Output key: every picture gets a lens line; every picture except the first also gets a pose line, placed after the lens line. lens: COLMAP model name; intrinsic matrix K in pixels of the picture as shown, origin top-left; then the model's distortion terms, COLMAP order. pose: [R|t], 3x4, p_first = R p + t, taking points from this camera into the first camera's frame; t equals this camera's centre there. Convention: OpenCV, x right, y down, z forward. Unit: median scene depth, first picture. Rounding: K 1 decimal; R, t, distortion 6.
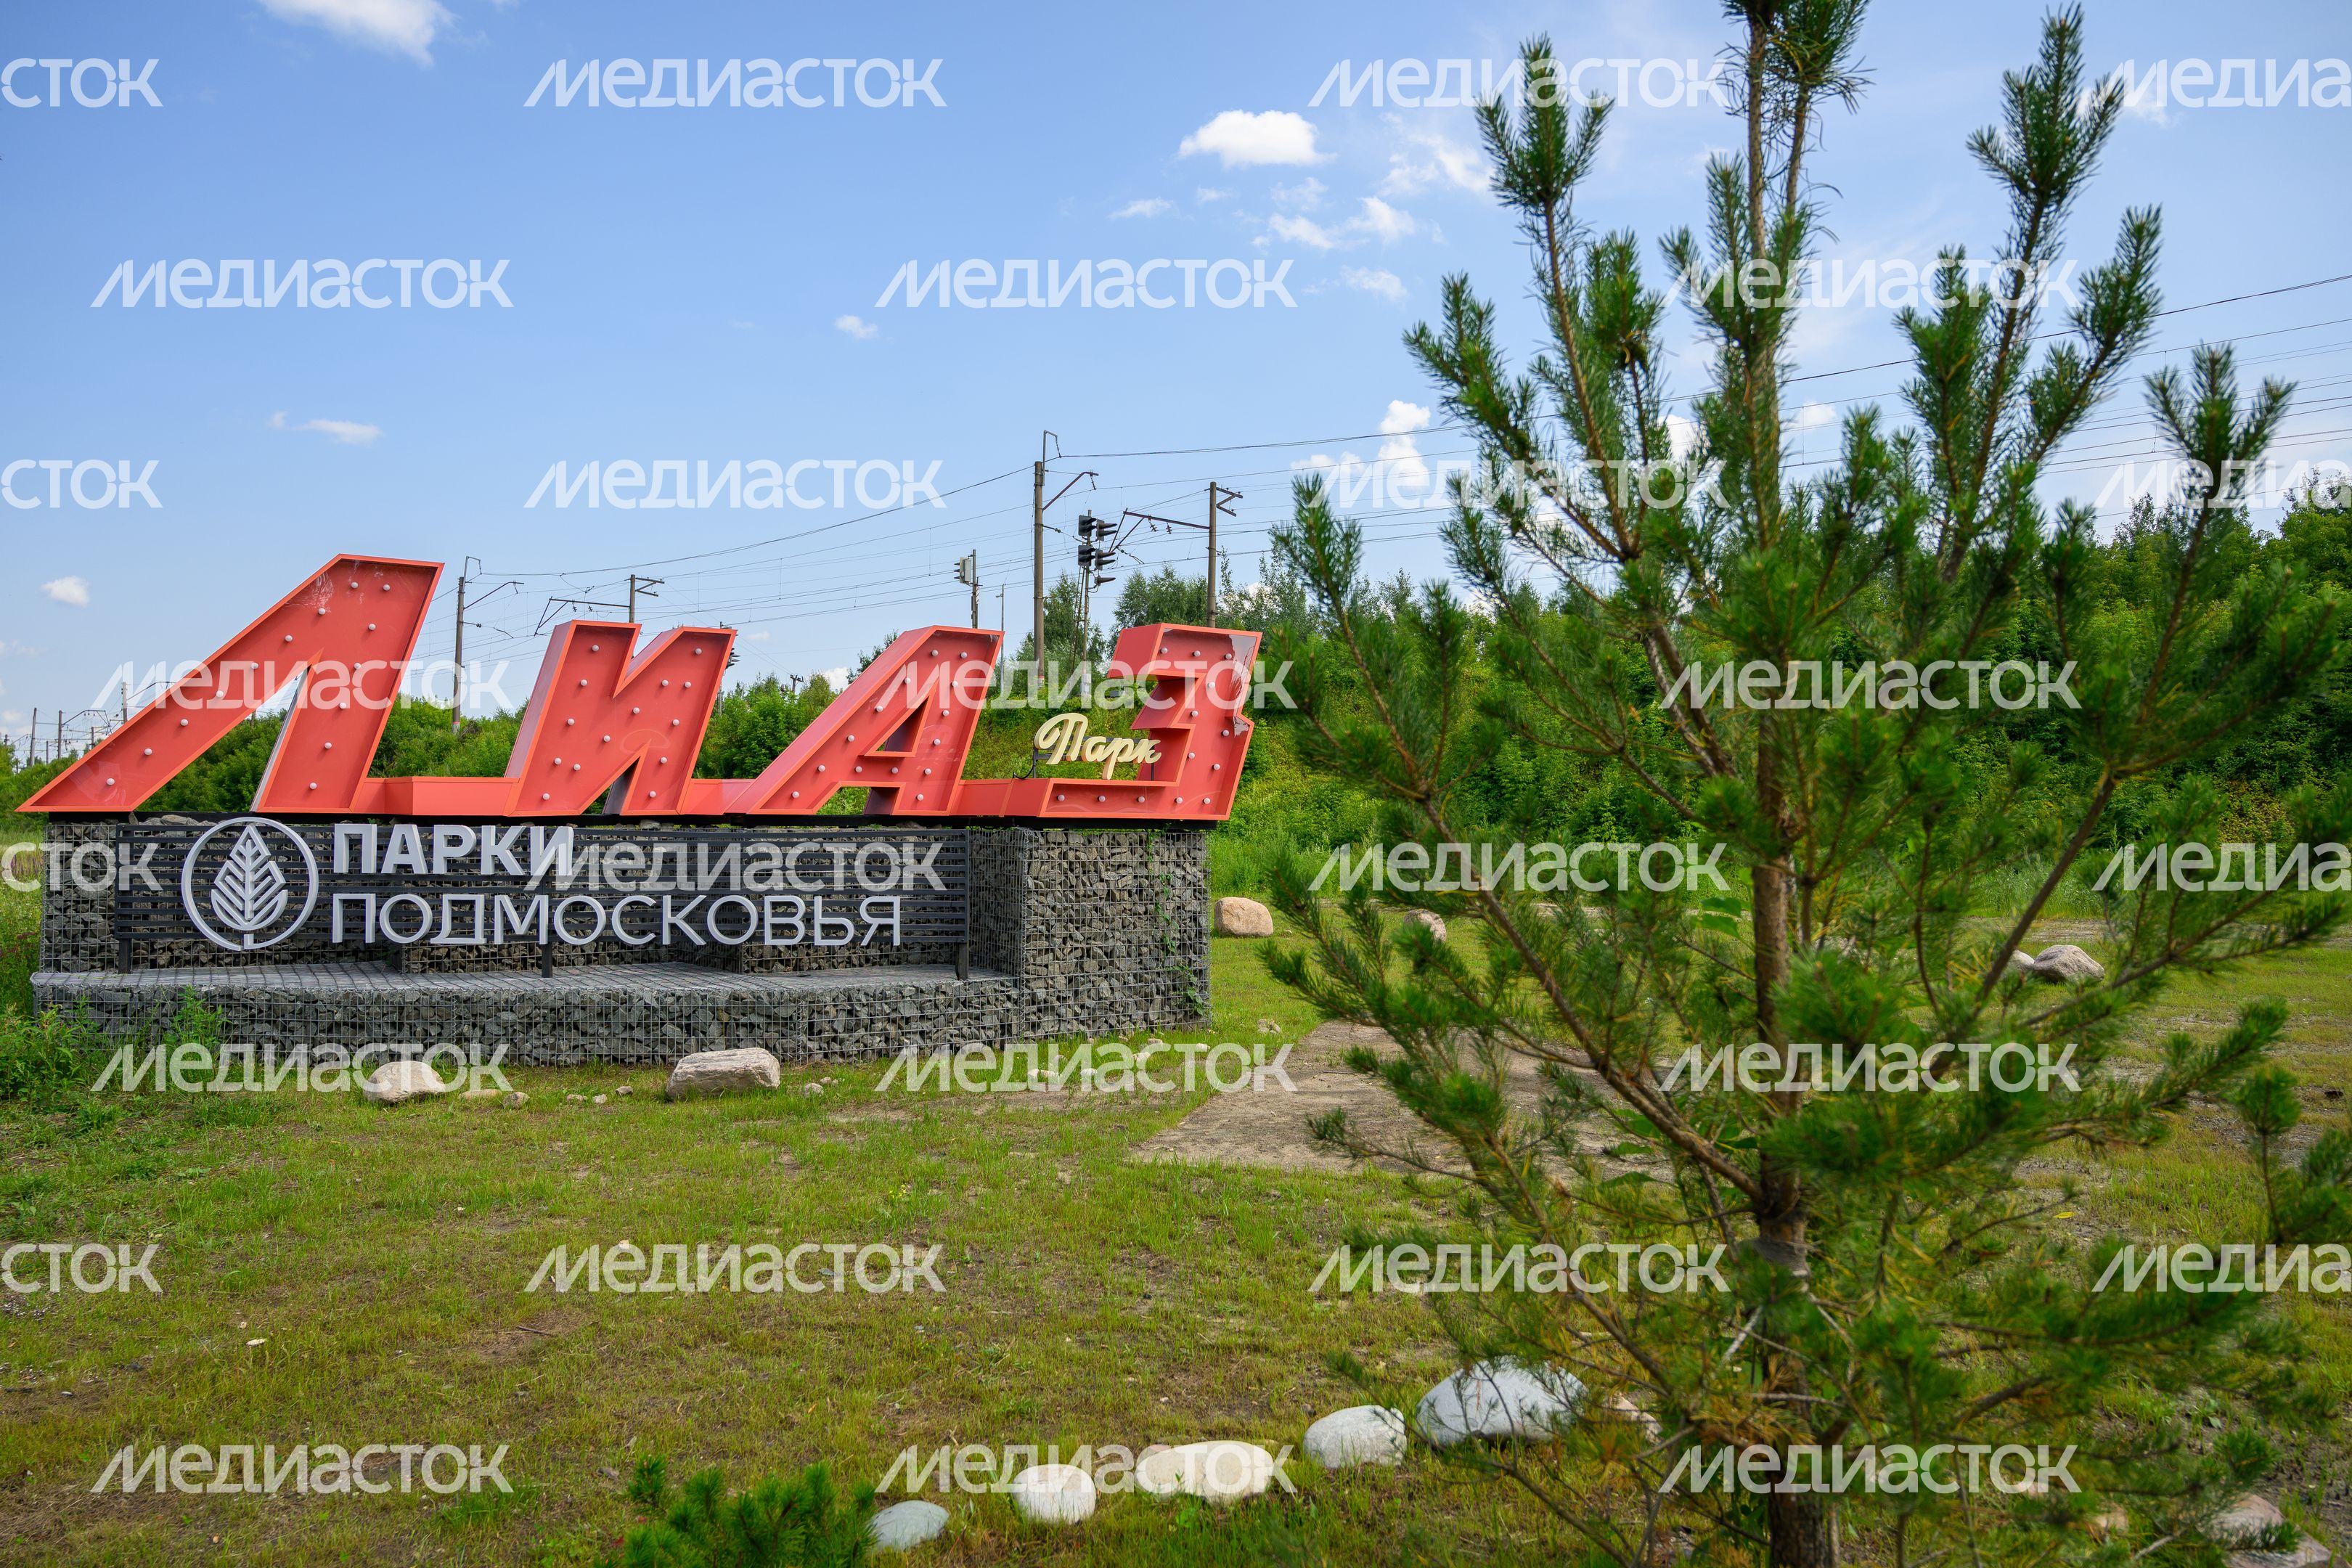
lens RADIAL K [[1554.9, 0, 1175.5], [0, 1554.9, 787.7], [0, 0, 1]] dist [-0.001618, 0.002797]
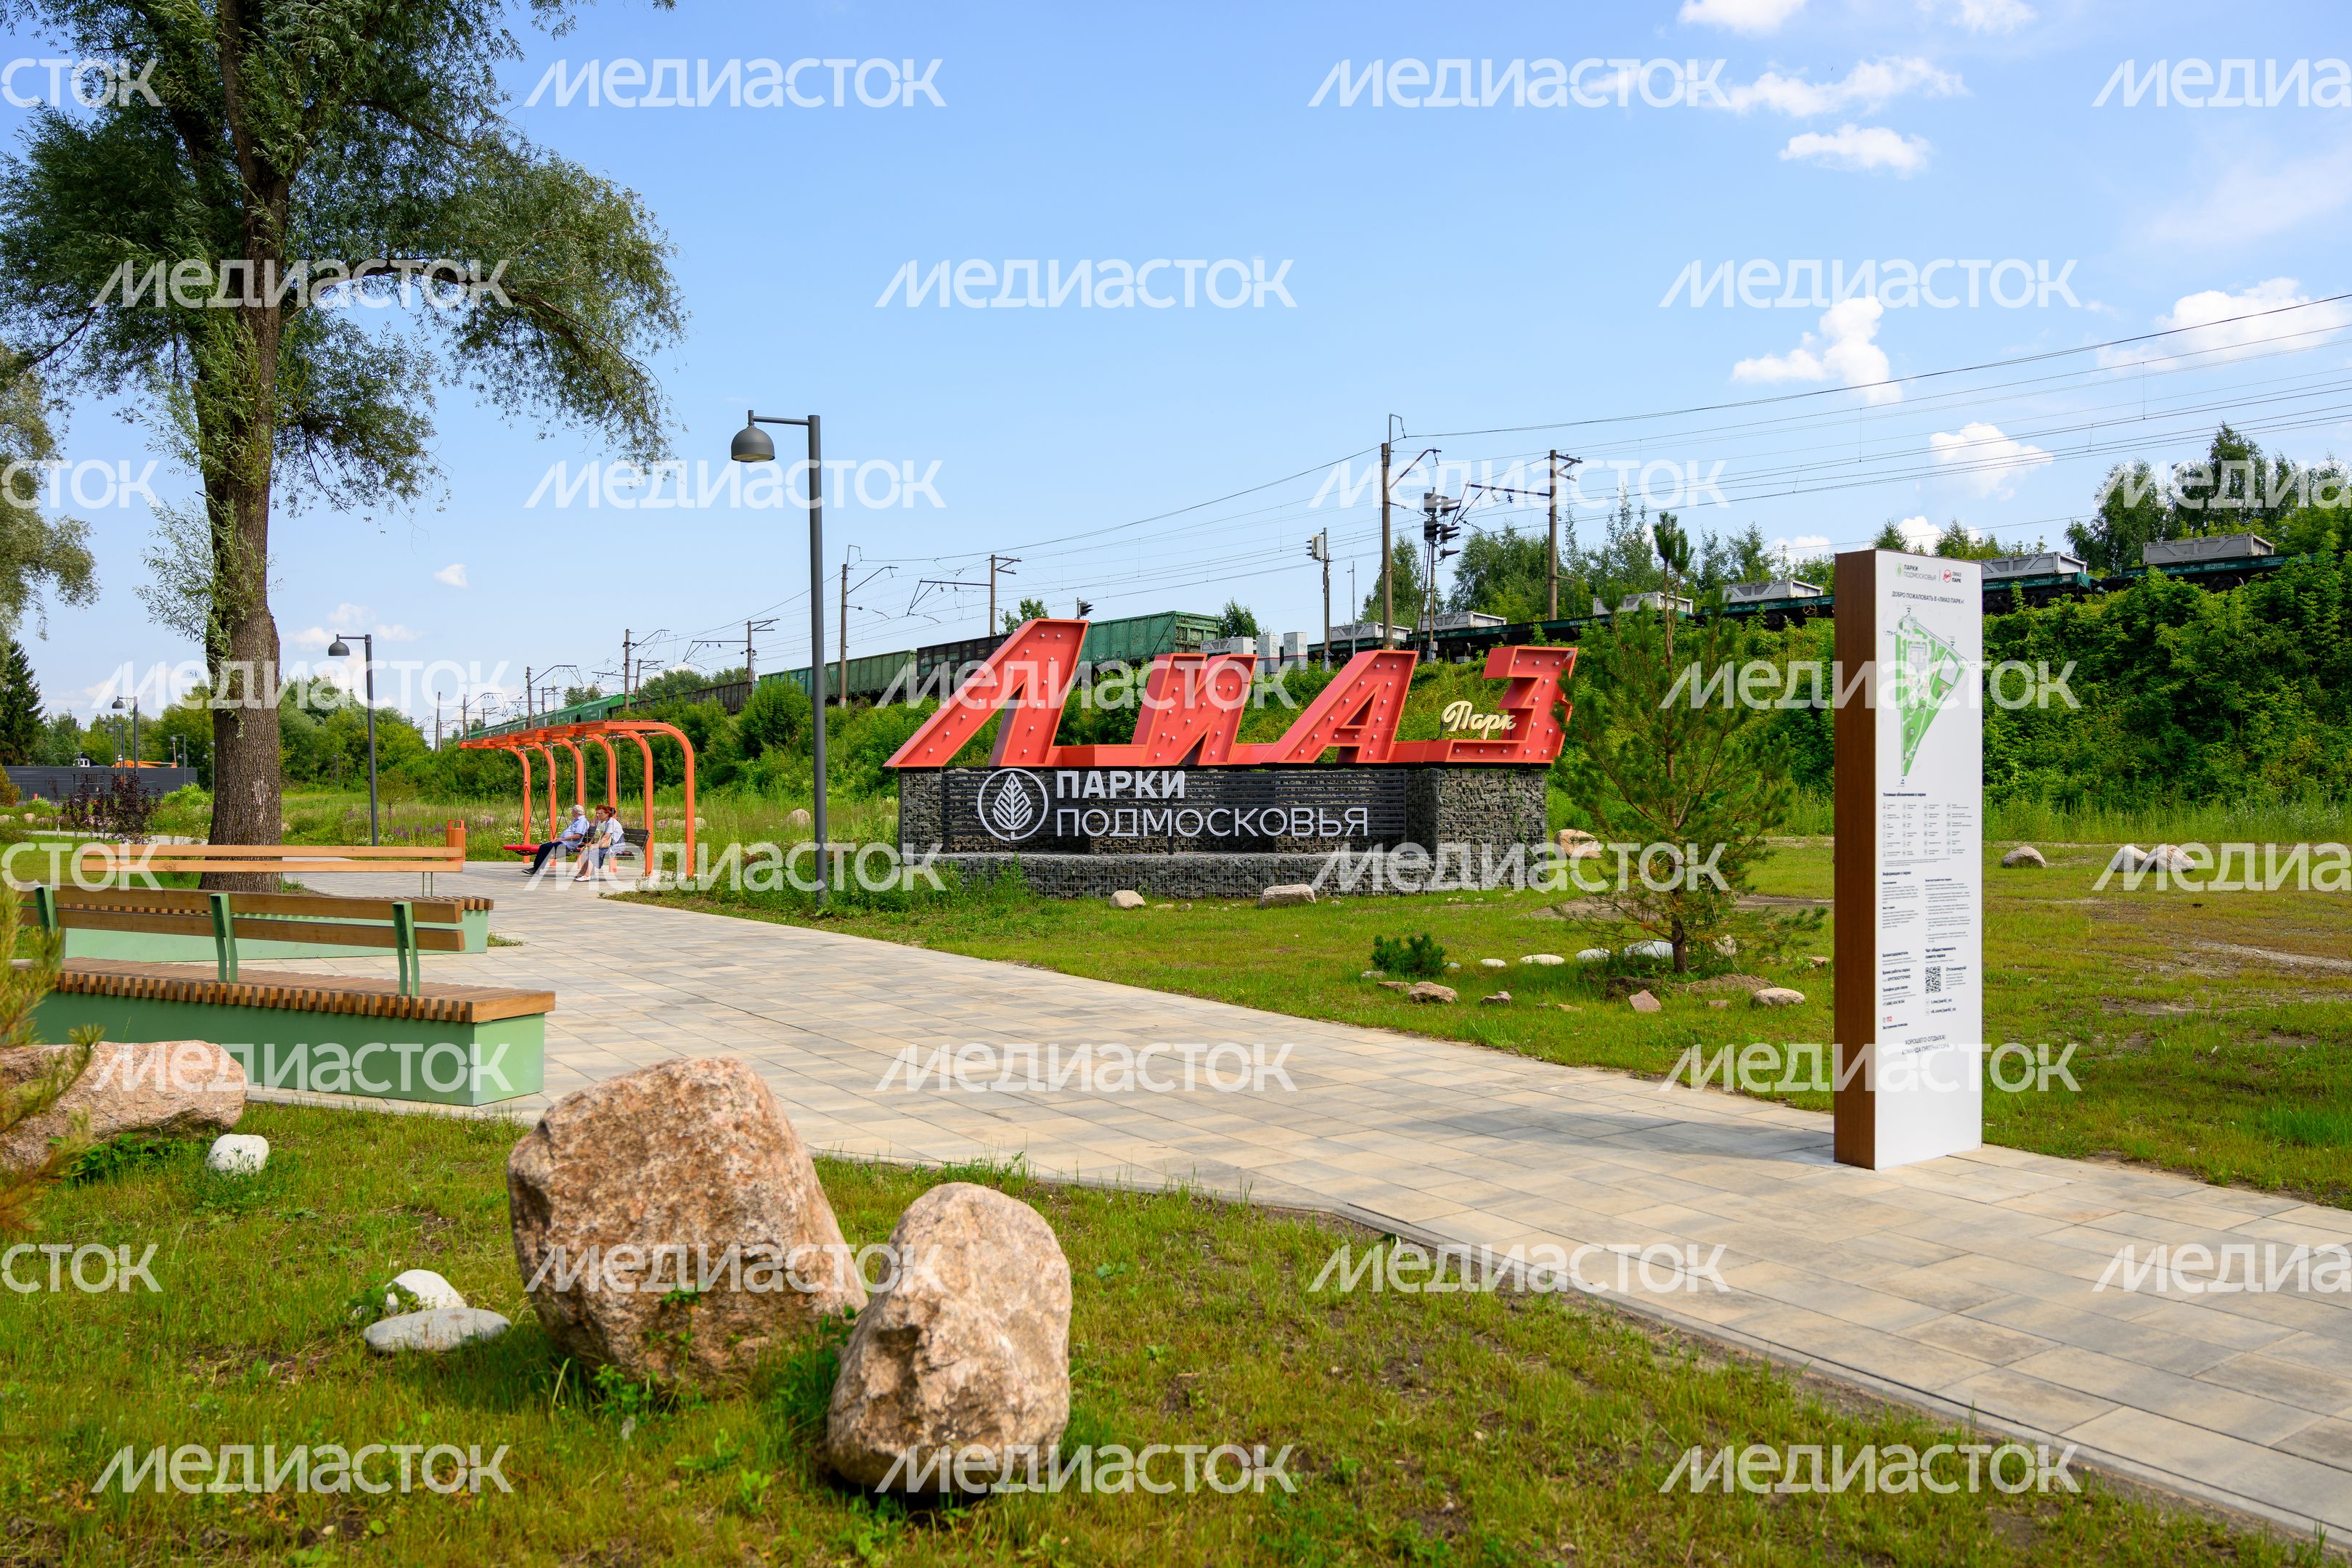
lens RADIAL K [[1639.9, 0, 1180.4], [0, 1639.9, 771.5], [0, 0, 1]] dist [0.014524, -0.004682]
pose [[0.979252, -0.013136, -0.202219, -0.006721], [0.015589, 0.999823, 0.010544, 0.004974], [0.202045, -0.013477, 0.979284, -0.822370]]
